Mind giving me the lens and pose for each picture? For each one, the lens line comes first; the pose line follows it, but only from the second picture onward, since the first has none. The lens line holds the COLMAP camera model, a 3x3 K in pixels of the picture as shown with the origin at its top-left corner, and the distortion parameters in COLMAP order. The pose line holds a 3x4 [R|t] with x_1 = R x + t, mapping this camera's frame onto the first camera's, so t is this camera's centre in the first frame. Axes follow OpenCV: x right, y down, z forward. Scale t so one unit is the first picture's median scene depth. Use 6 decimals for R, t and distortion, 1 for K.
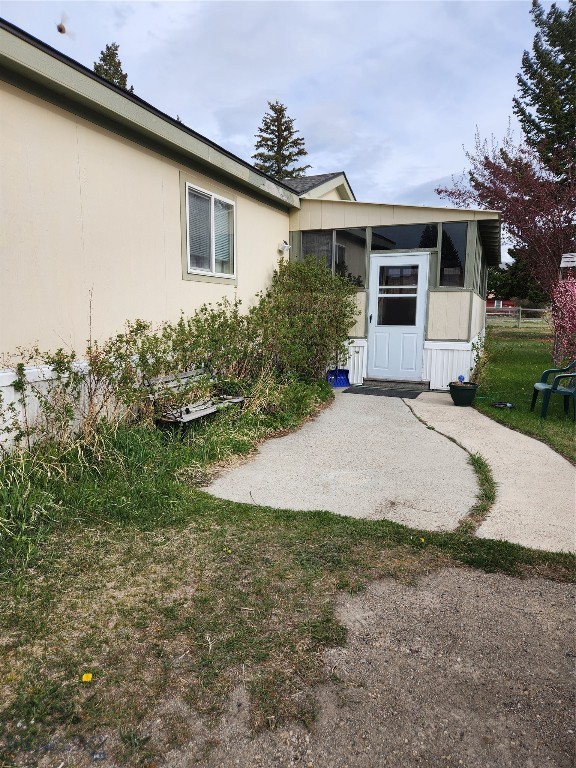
lens RADIAL K [[518.2, 0, 293.1], [0, 518.2, 382.3], [0, 0, 1]] dist [0.086249, -0.096041]
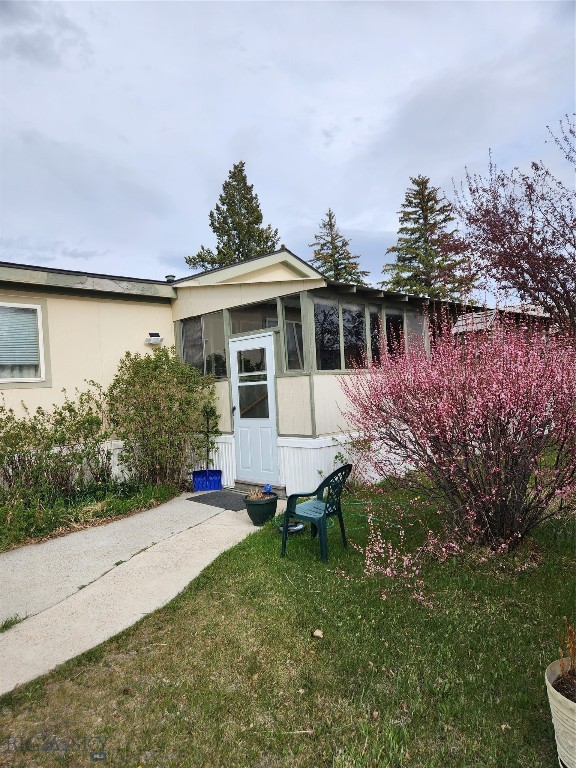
lens RADIAL K [[518.2, 0, 293.1], [0, 518.2, 382.3], [0, 0, 1]] dist [0.086249, -0.096041]
pose [[0.915596, -0.058121, -0.397878, 0.575644], [0.003276, 0.990544, -0.137156, -0.050139], [0.402087, 0.124276, 0.907128, 0.247518]]
